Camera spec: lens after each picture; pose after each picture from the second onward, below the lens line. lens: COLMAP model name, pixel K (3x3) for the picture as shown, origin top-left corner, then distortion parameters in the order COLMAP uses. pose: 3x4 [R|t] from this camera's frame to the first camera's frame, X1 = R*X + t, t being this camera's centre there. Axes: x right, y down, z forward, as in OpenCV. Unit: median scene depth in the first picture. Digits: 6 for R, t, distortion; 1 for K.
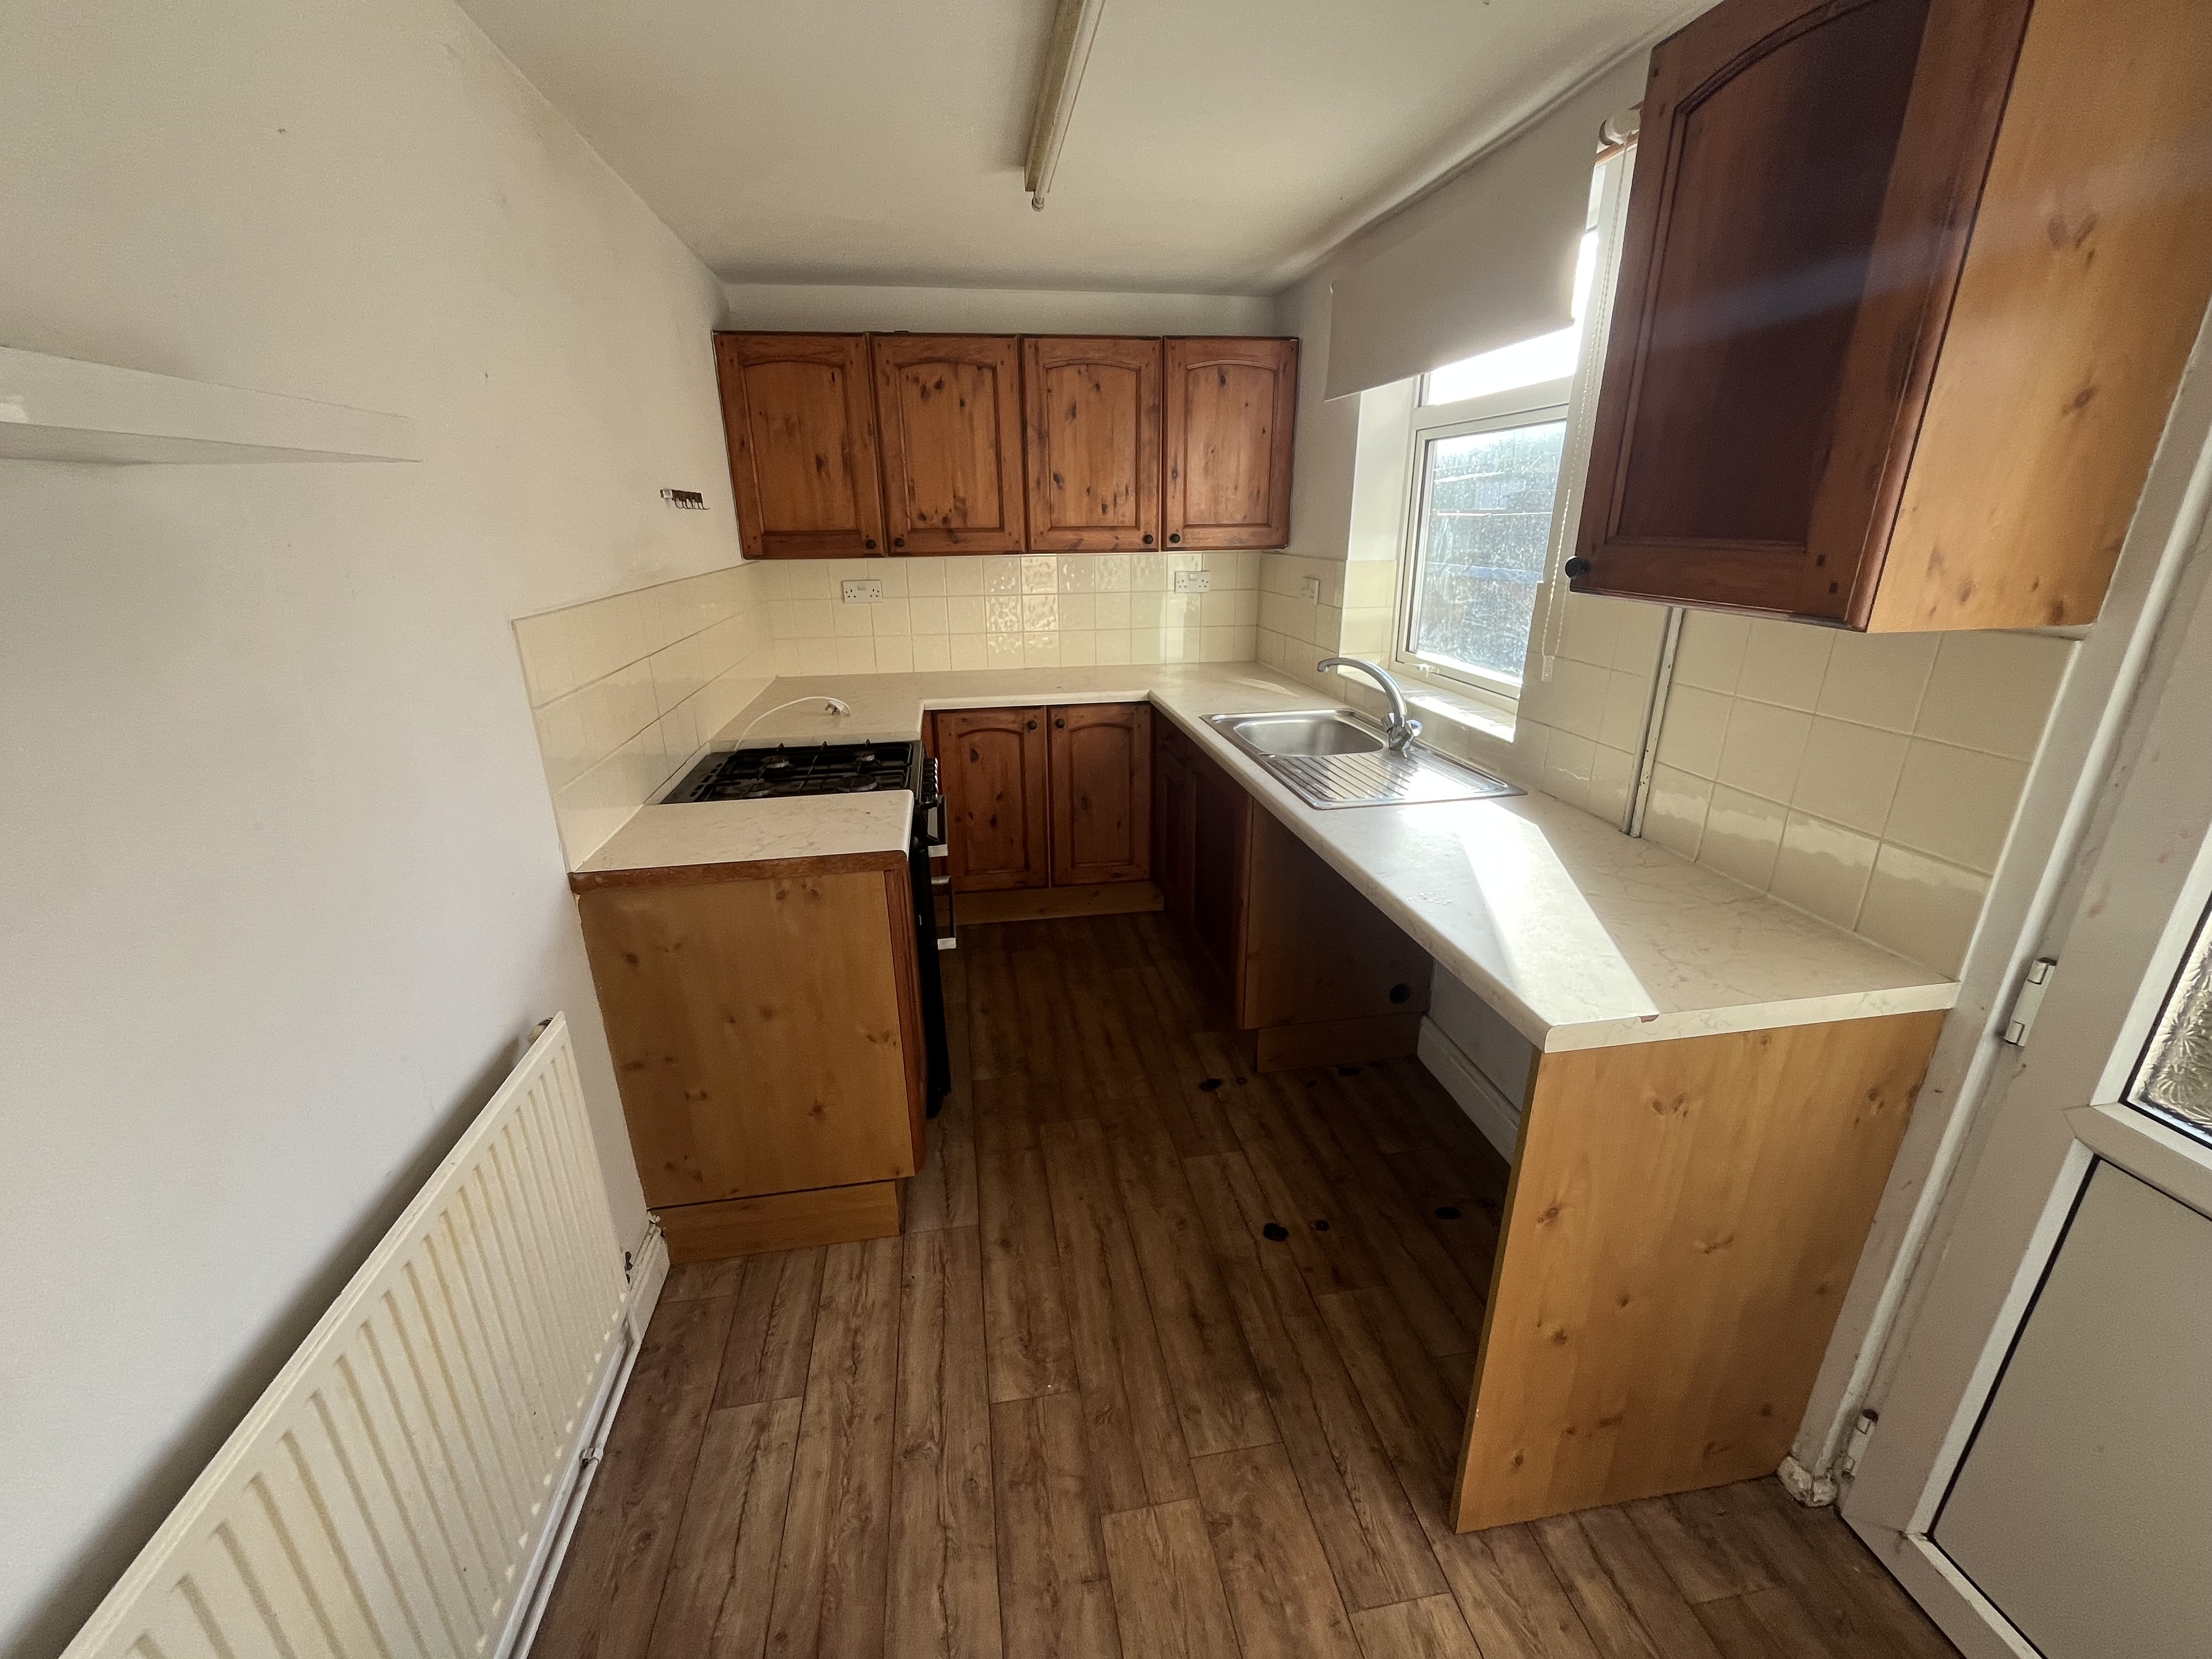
lens RADIAL K [[894.3, 0, 1103.0], [0, 894.3, 829.8], [0, 0, 1]] dist [-0.006242, -0.000543]
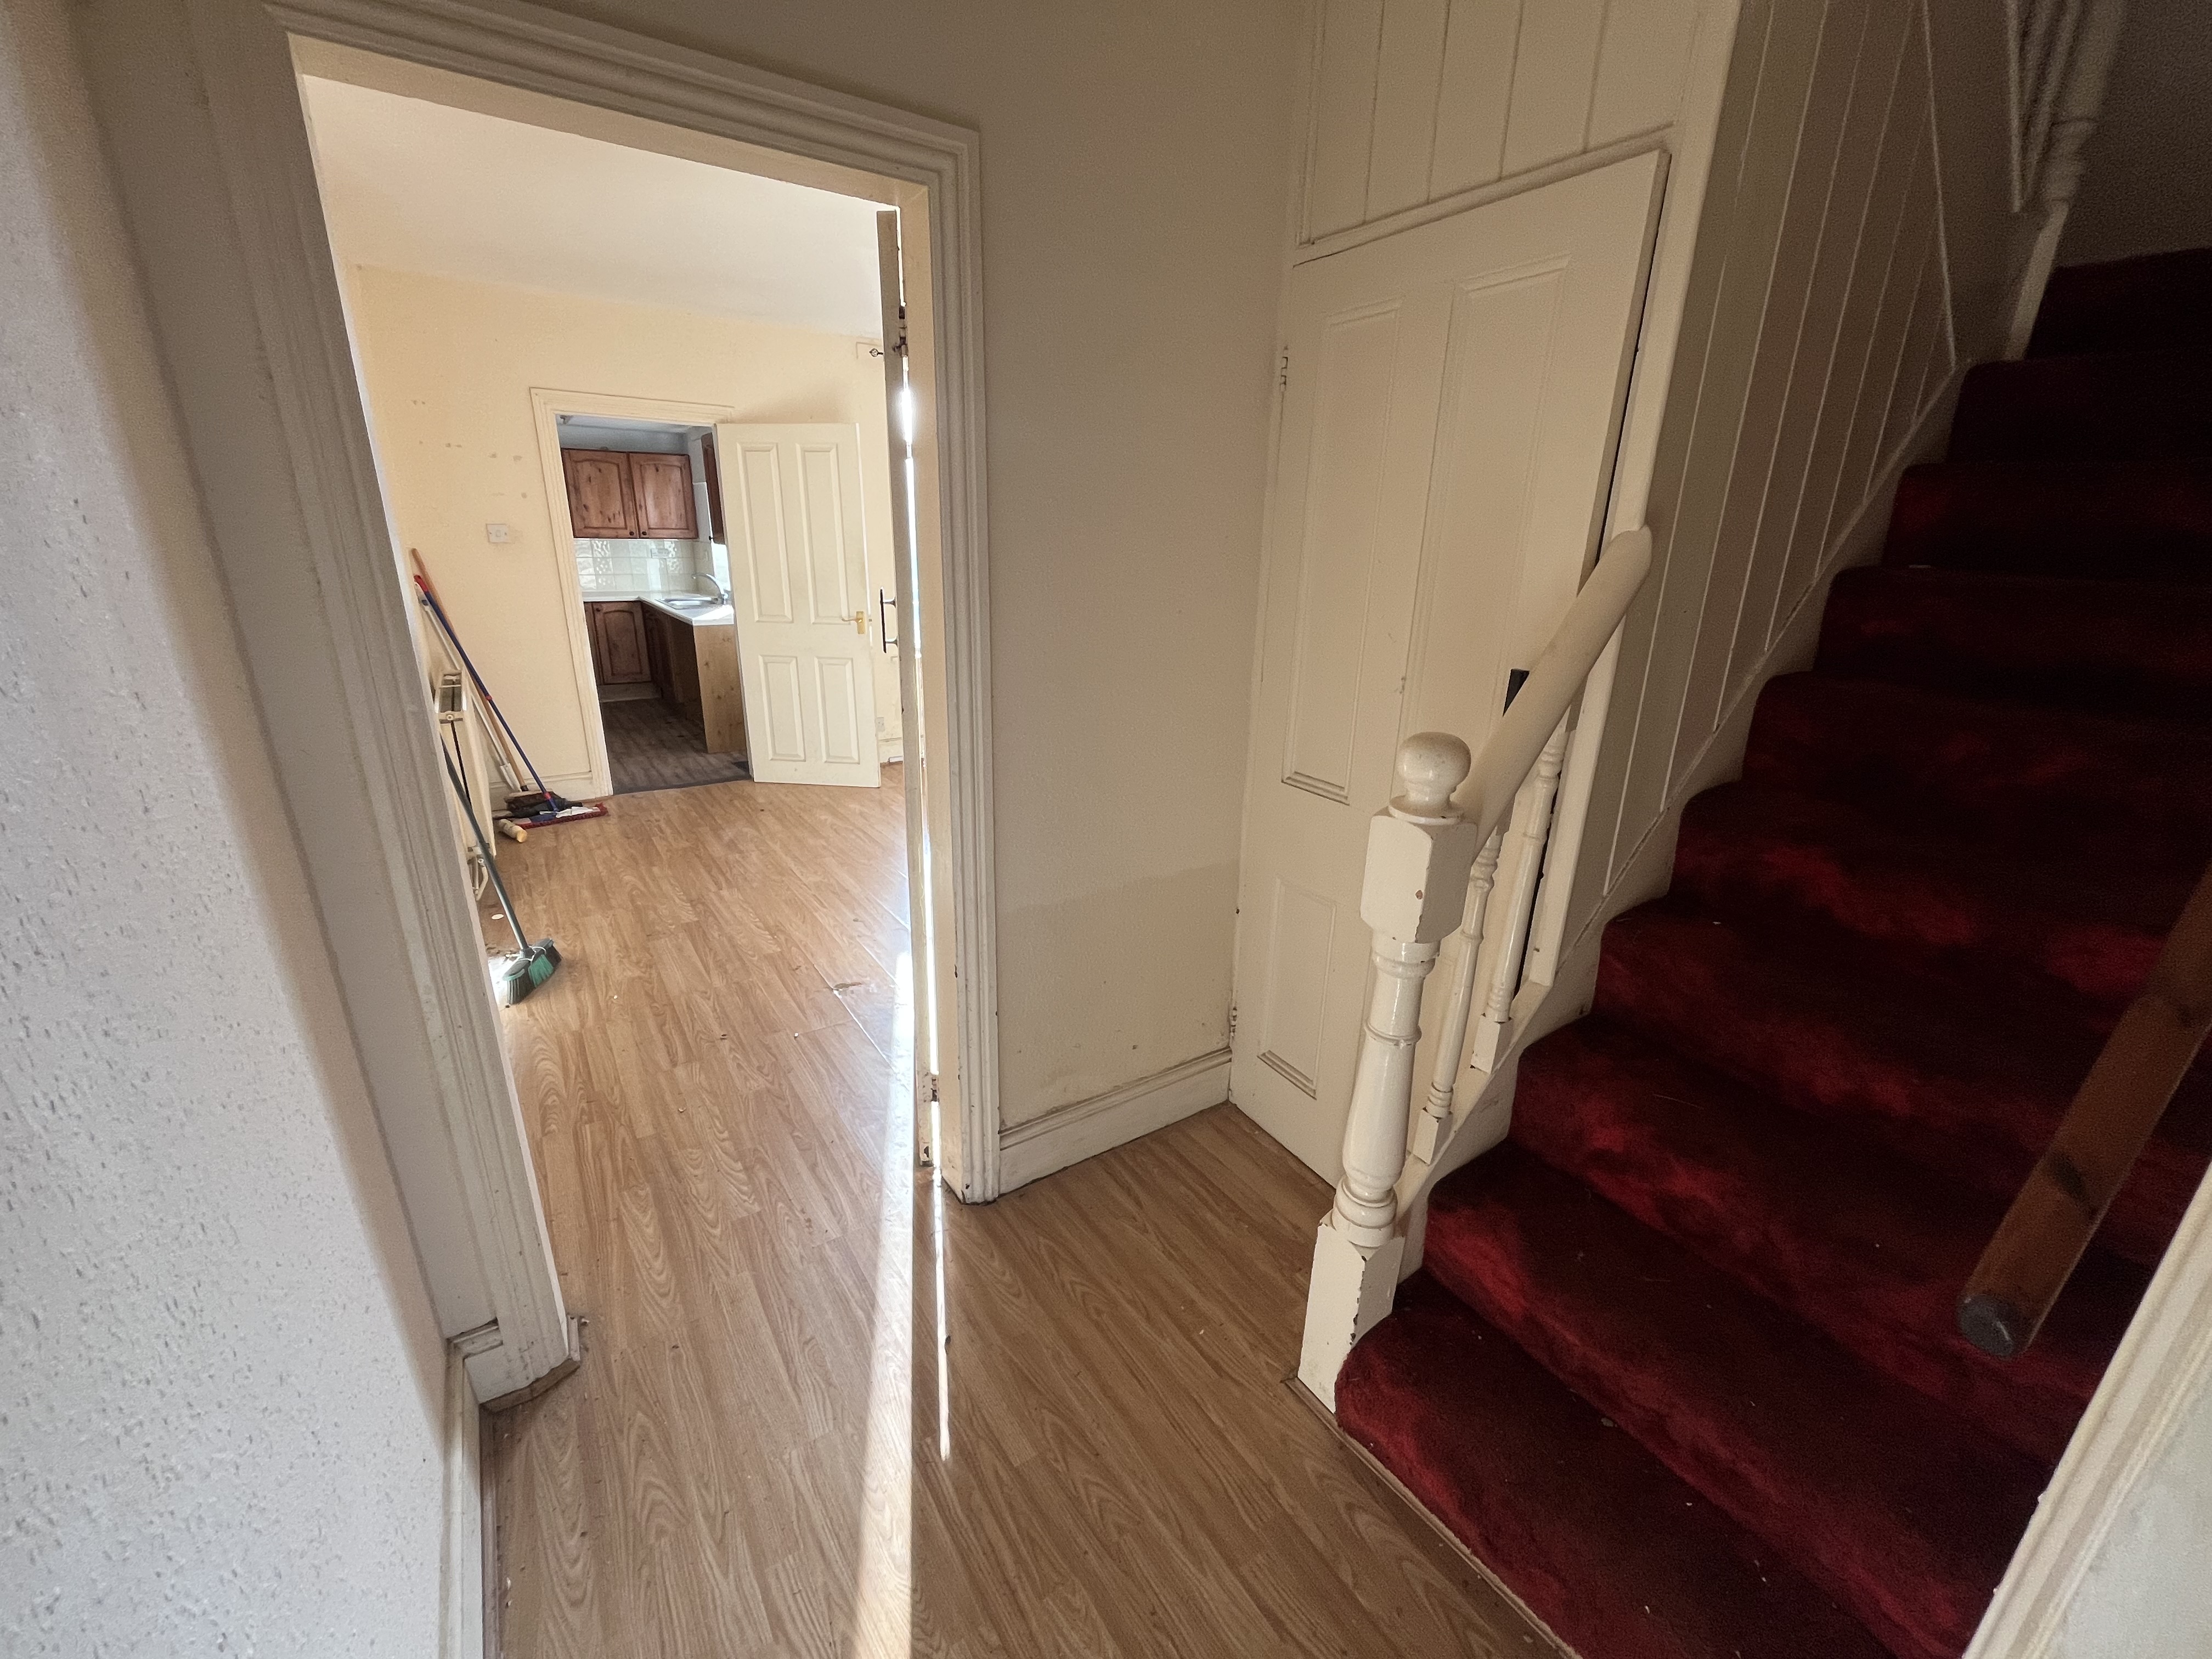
lens RADIAL K [[894.3, 0, 1105.1], [0, 894.3, 823.2], [0, 0, 1]] dist [-0.006242, -0.000543]
pose [[0.906810, -0.104769, 0.408312, 0.249883], [0.109539, 0.993913, 0.011757, 0.970239], [-0.407058, 0.034064, 0.912767, -2.910748]]
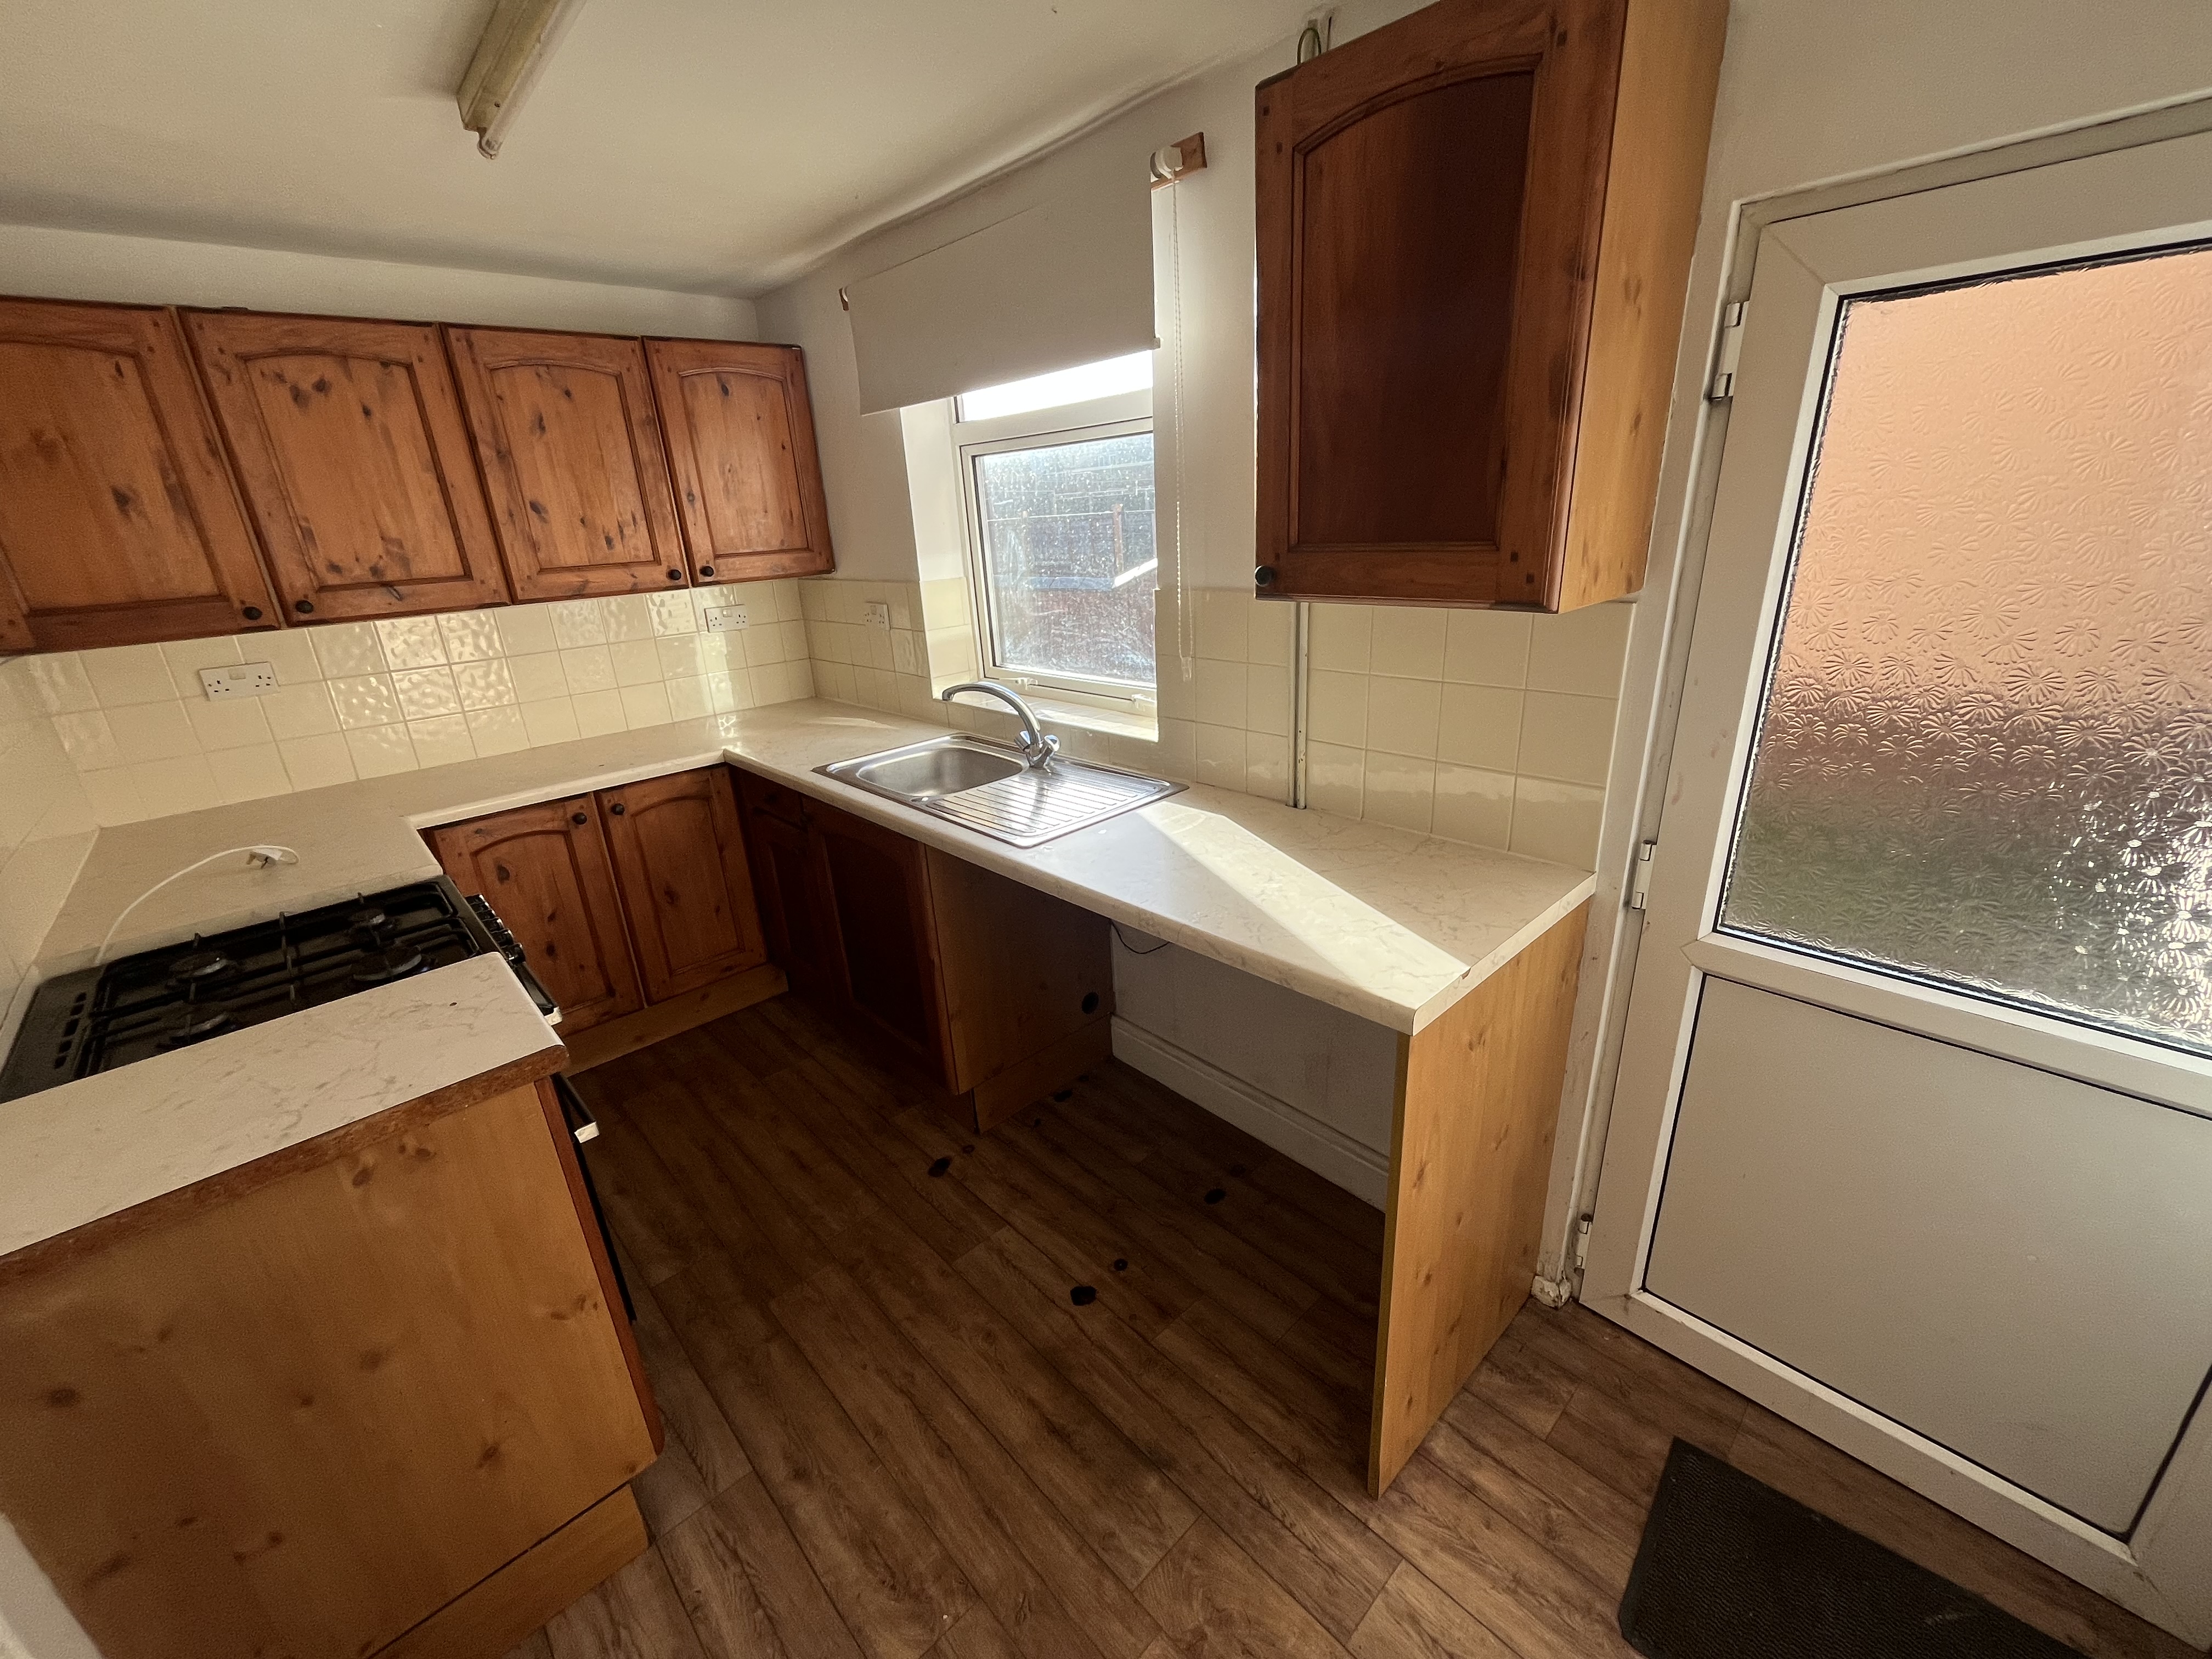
lens RADIAL K [[894.3, 0, 1103.8], [0, 894.3, 831.0], [0, 0, 1]] dist [-0.006242, -0.000543]
pose [[0.832437, -0.220119, 0.508523, -0.166259], [0.226890, 0.972656, 0.049612, -0.068945], [-0.505539, 0.074080, 0.859618, 0.151520]]
